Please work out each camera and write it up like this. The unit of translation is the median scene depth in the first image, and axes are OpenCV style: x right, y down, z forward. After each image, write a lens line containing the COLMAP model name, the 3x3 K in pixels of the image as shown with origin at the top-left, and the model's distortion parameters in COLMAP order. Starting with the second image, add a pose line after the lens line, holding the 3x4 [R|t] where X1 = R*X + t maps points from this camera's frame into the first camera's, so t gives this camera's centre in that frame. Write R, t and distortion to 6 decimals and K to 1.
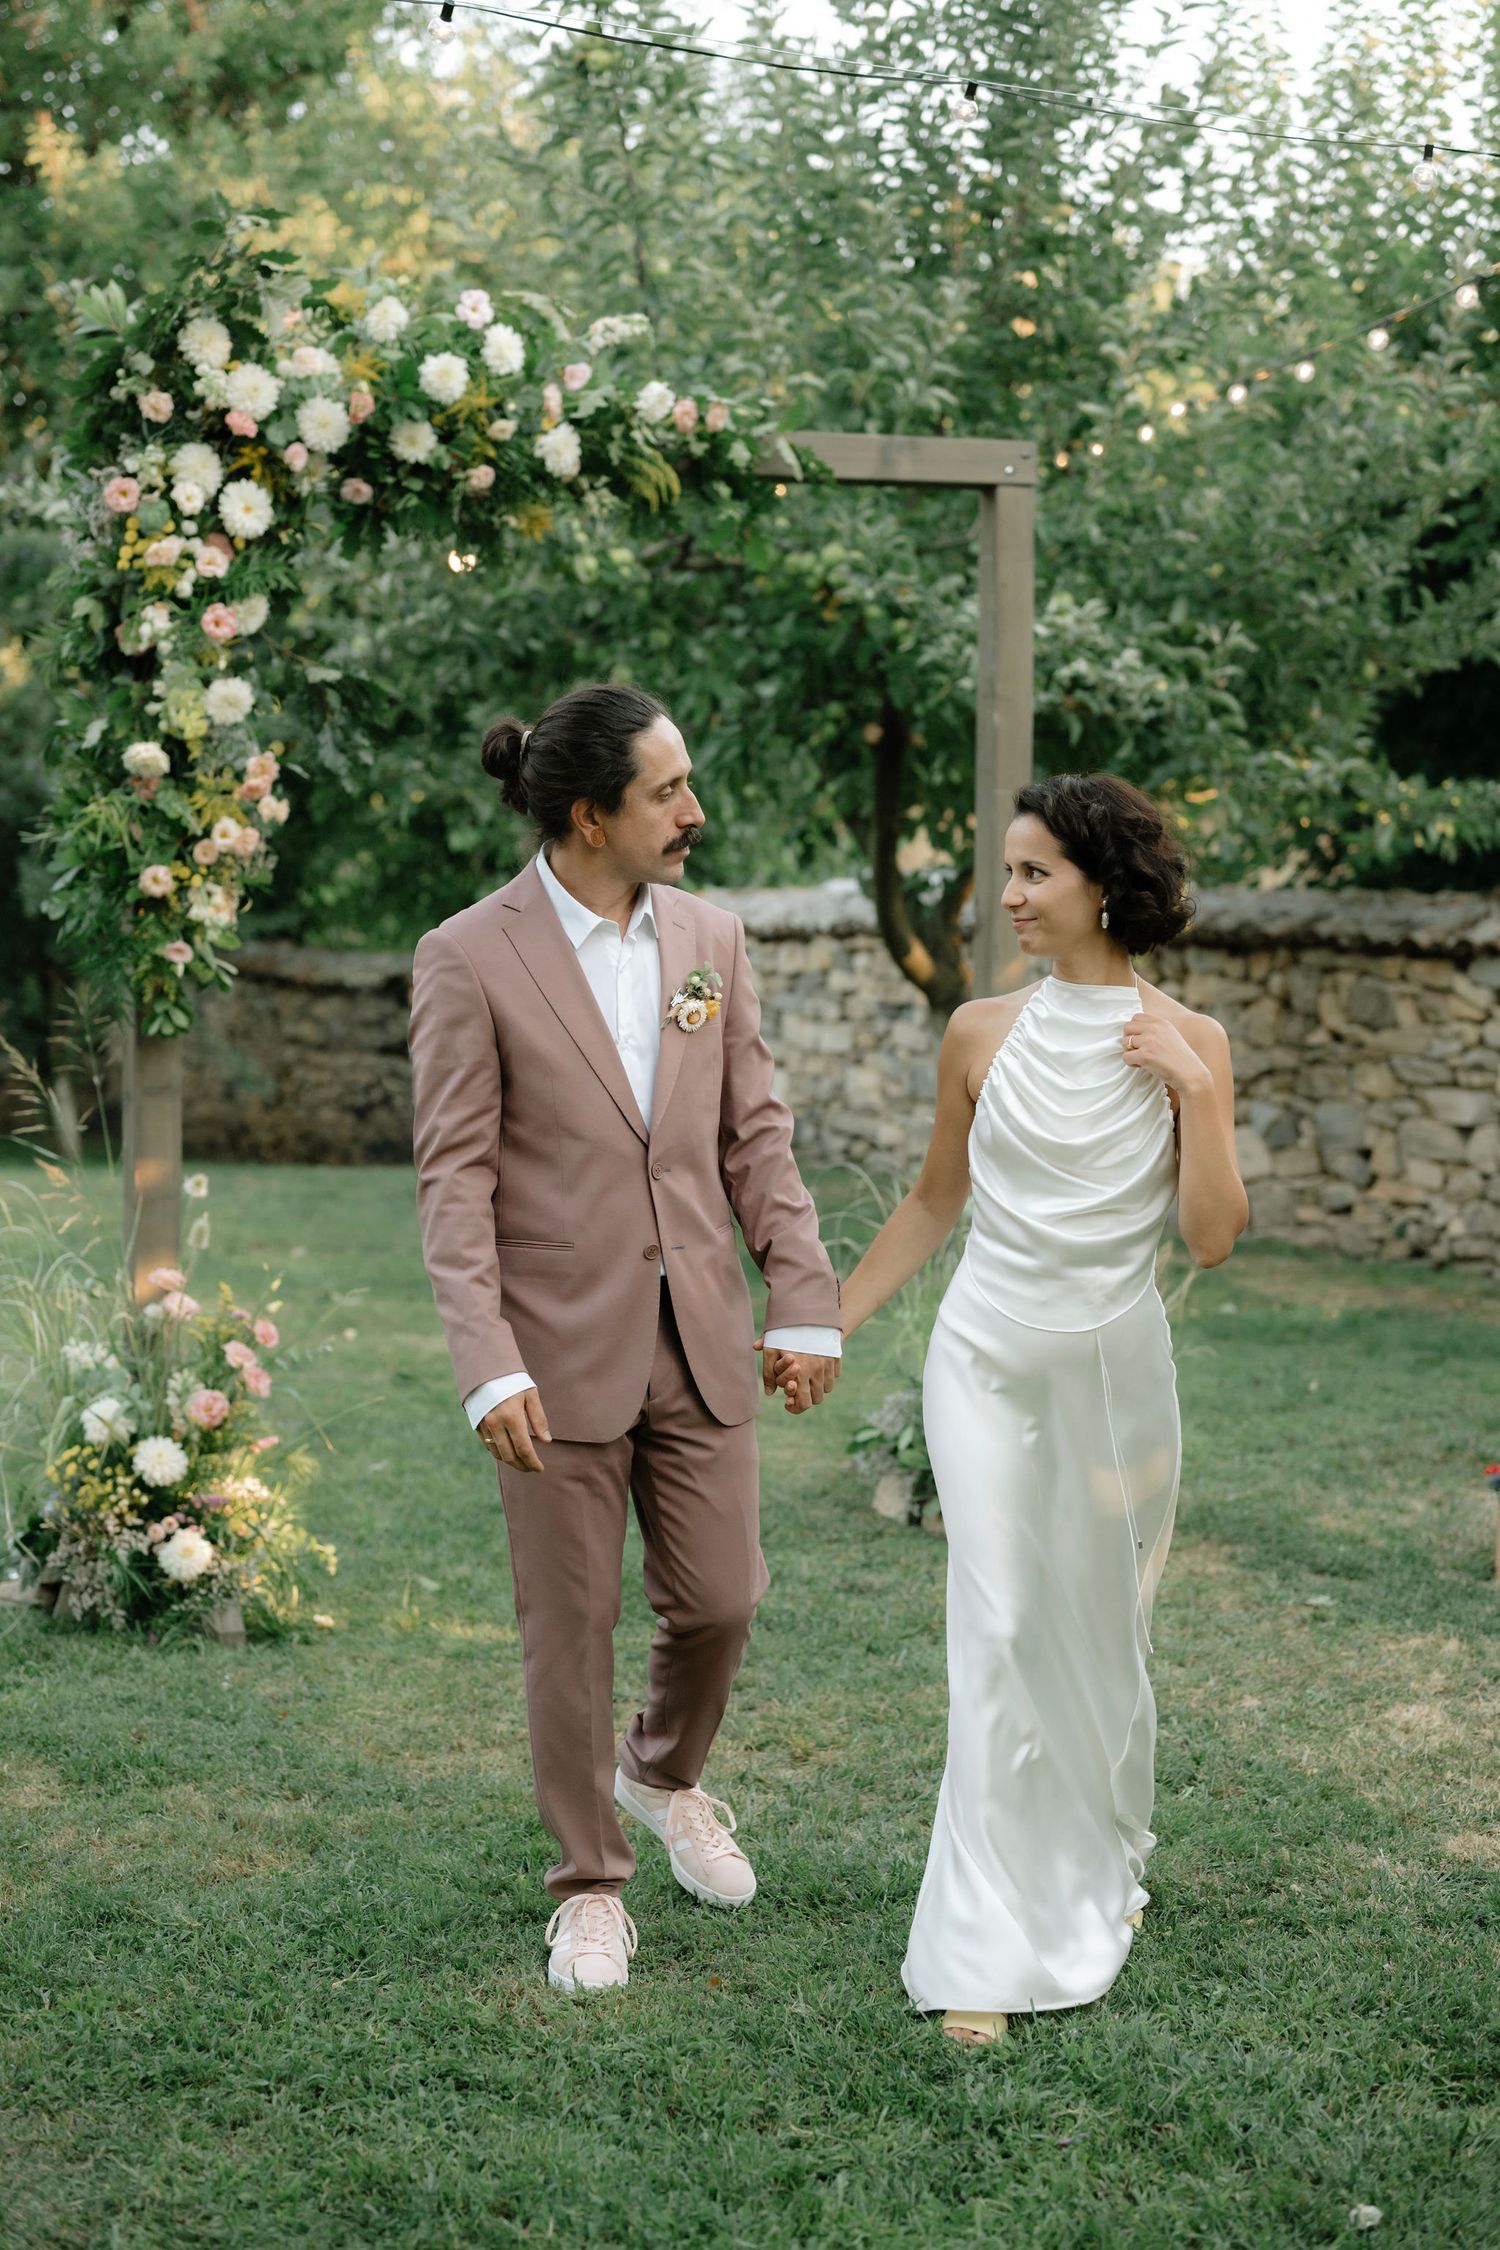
lens RADIAL K [[3186.8, 0, 688.8], [0, 3186.8, 1116.2], [0, 0, 1]] dist [0.004313, -0.004298]
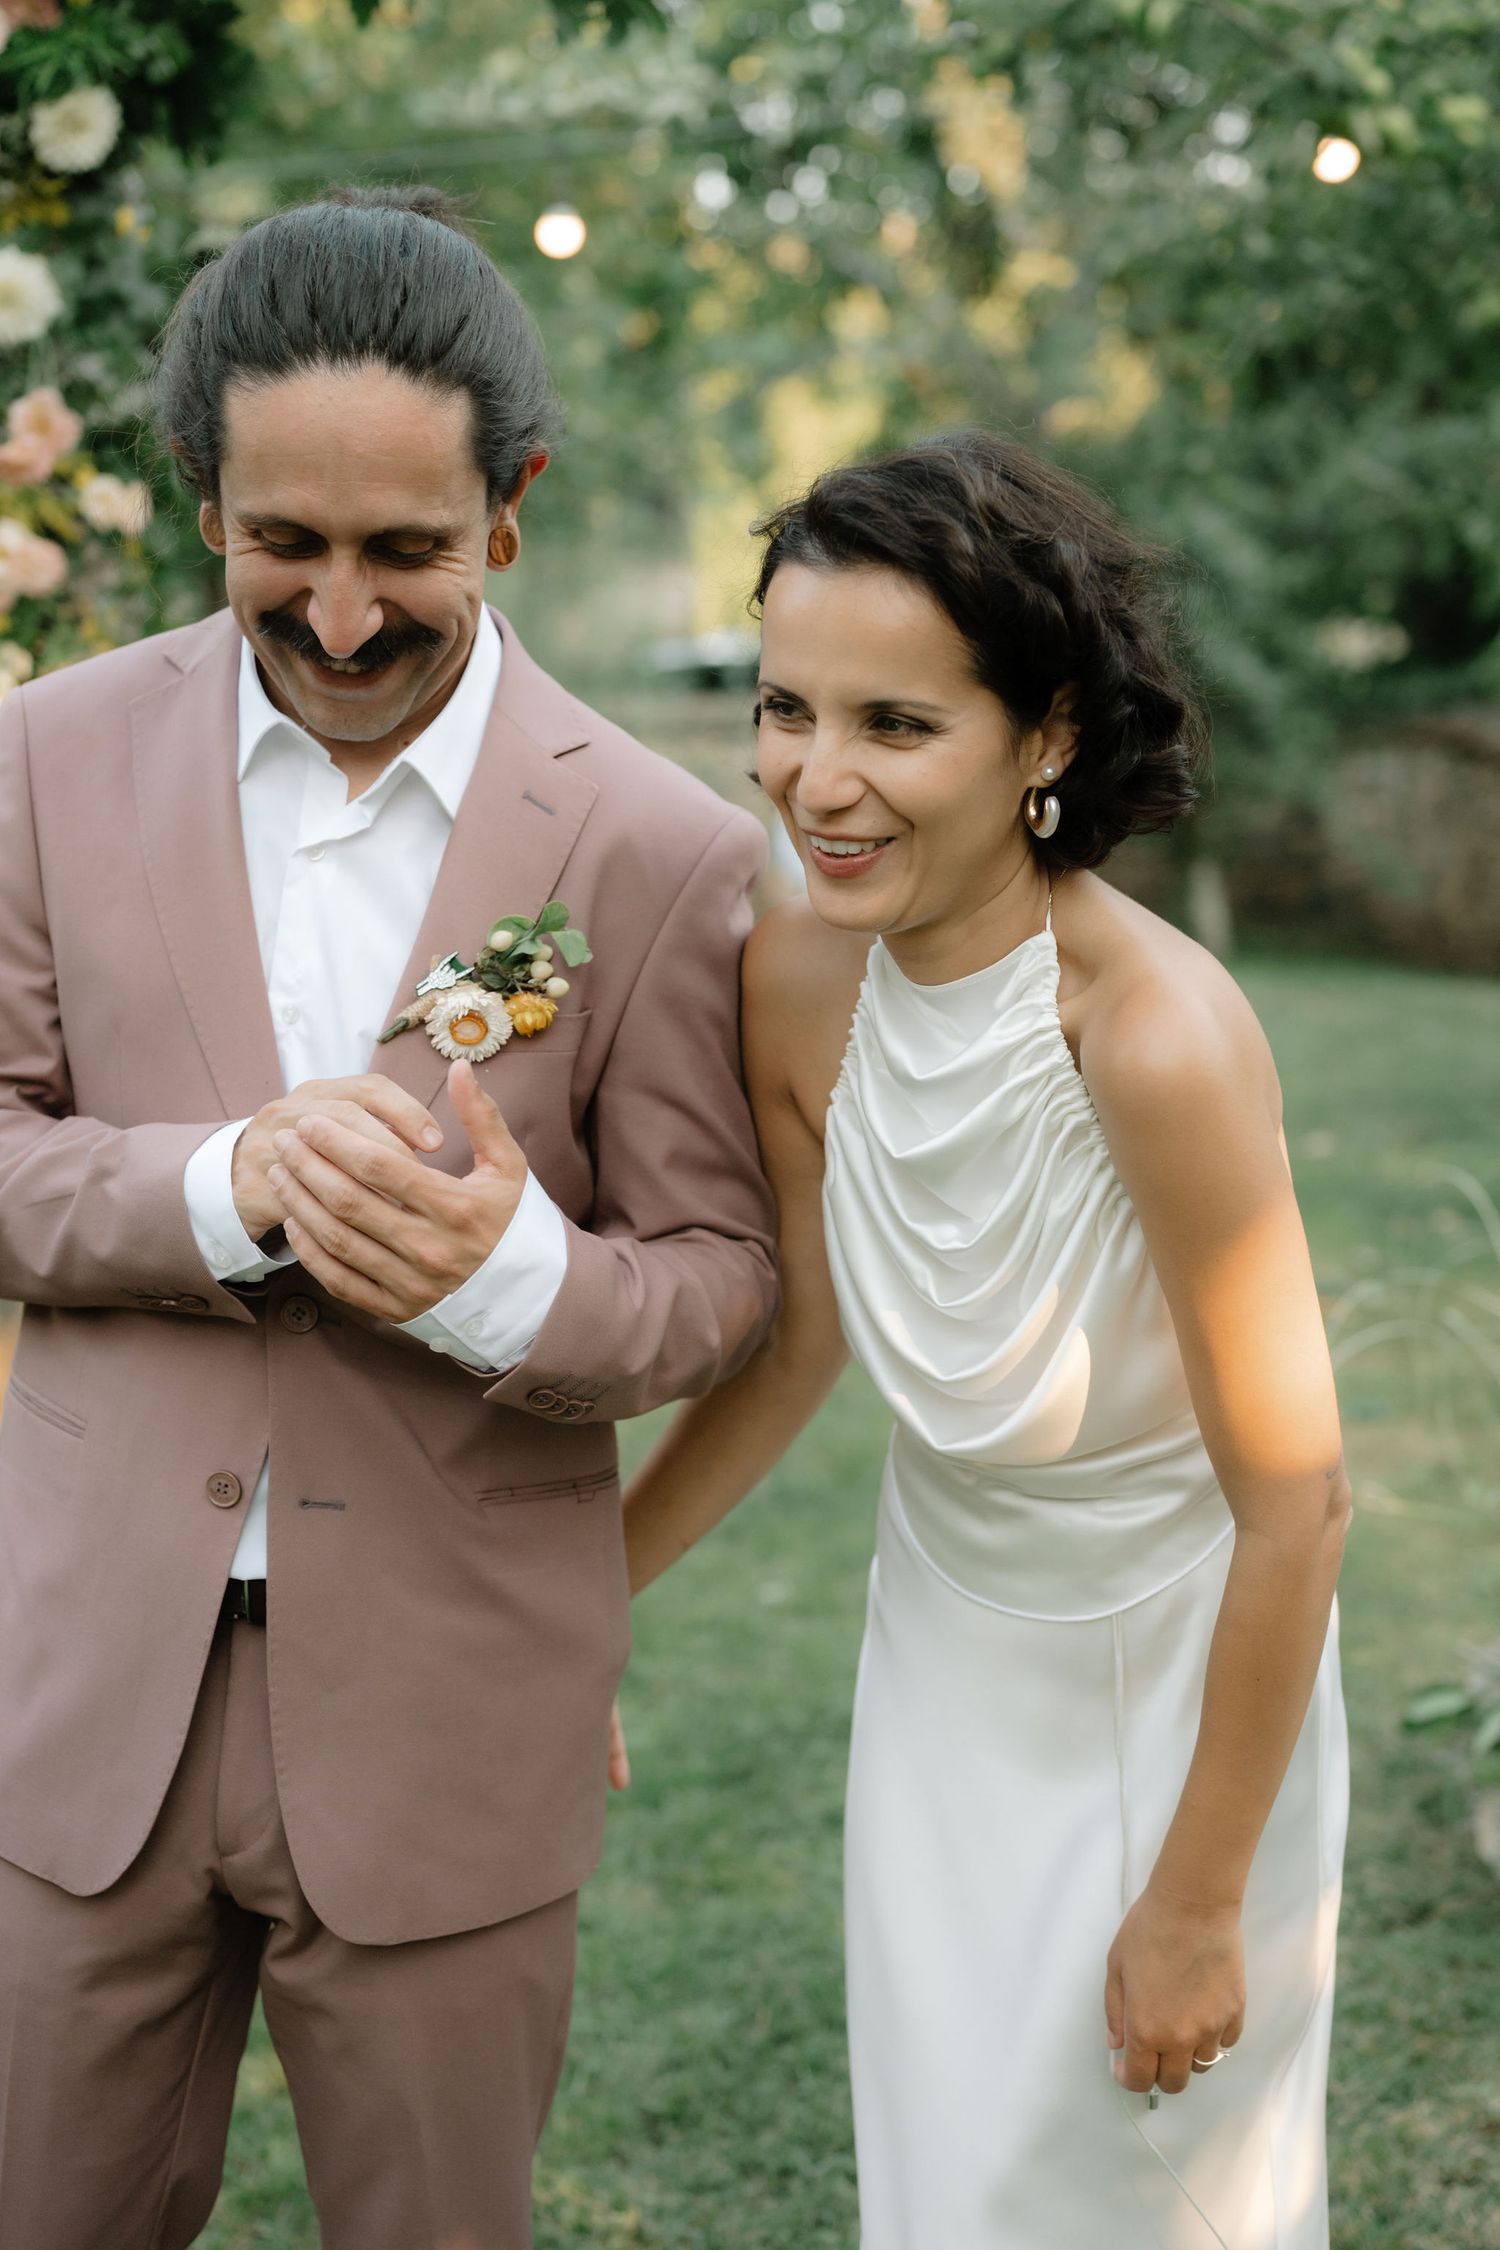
lens RADIAL K [[3258.6, 0, 741.4], [0, 3258.6, 1120.9], [0, 0, 1]] dist [0.007067, -0.020740]
pose [[0.915322, 0.051095, -0.399469, 0.181899], [-0.021340, 0.996679, 0.078584, -0.040123], [0.402158, -0.063405, 0.913372, 0.545844]]
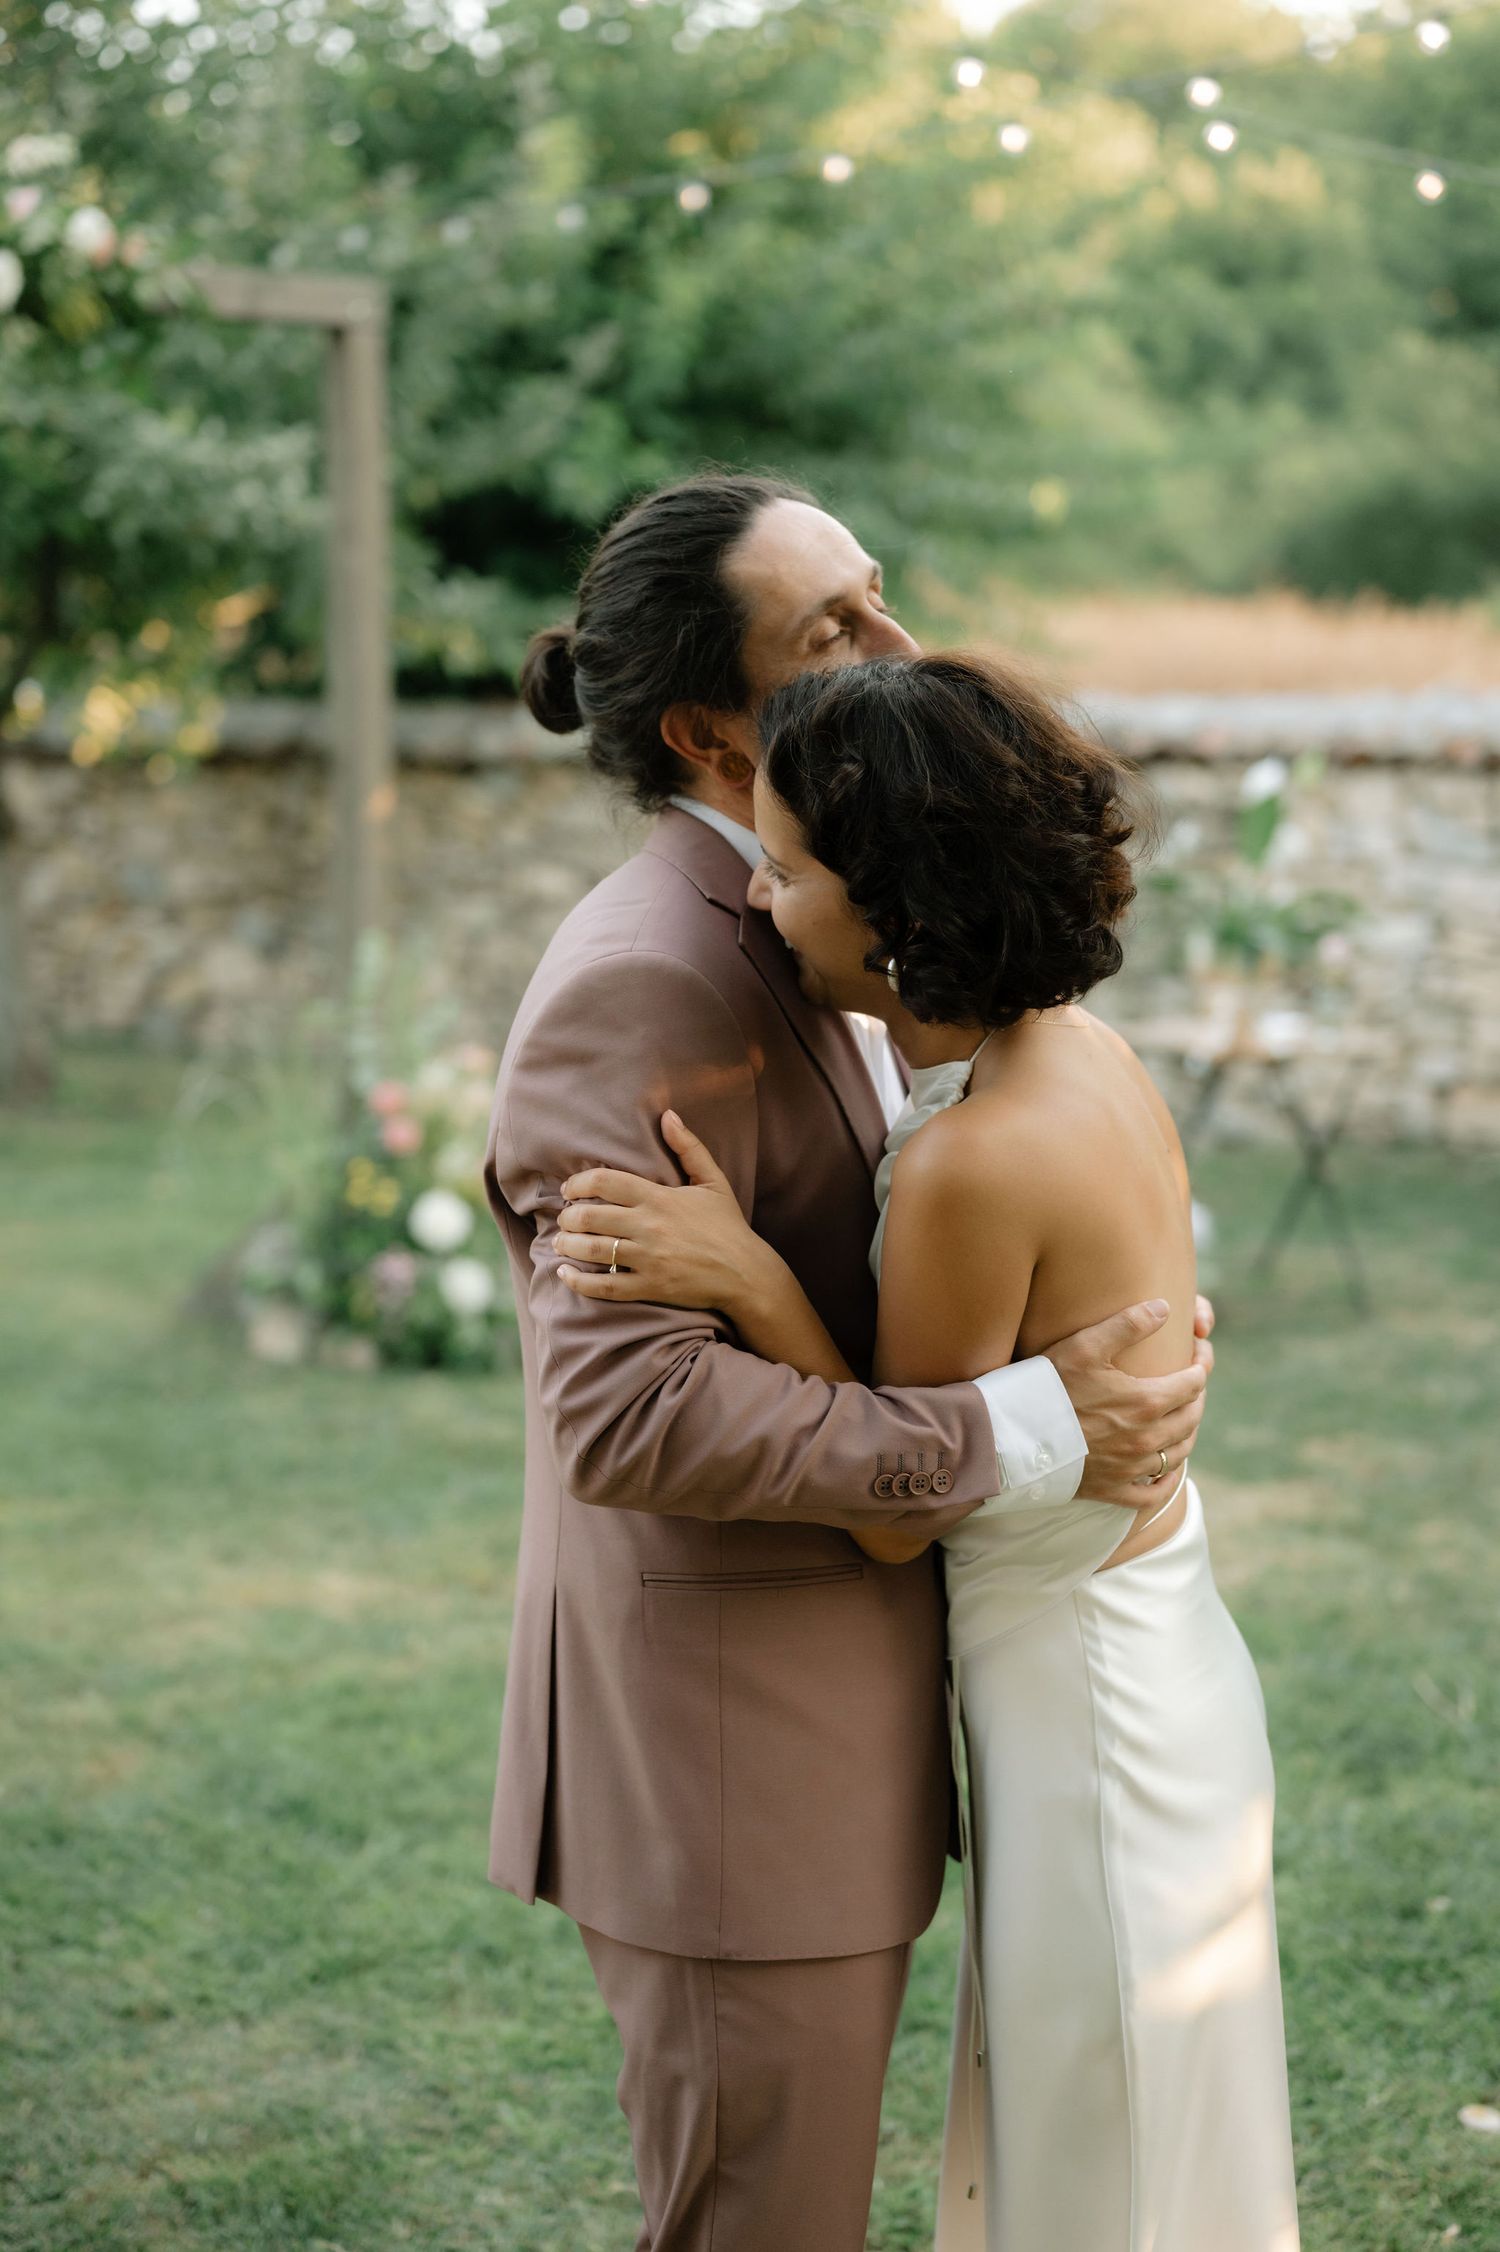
lens RADIAL K [[3259.7, 0, 693.2], [0, 3259.7, 1132.9], [0, 0, 1]] dist [-0.013120, 0.004123]
pose [[0.904985, -0.066711, 0.420180, -0.287108], [0.037811, 0.996333, 0.076748, -0.021699], [-0.423759, -0.053569, 0.904189, 0.014372]]
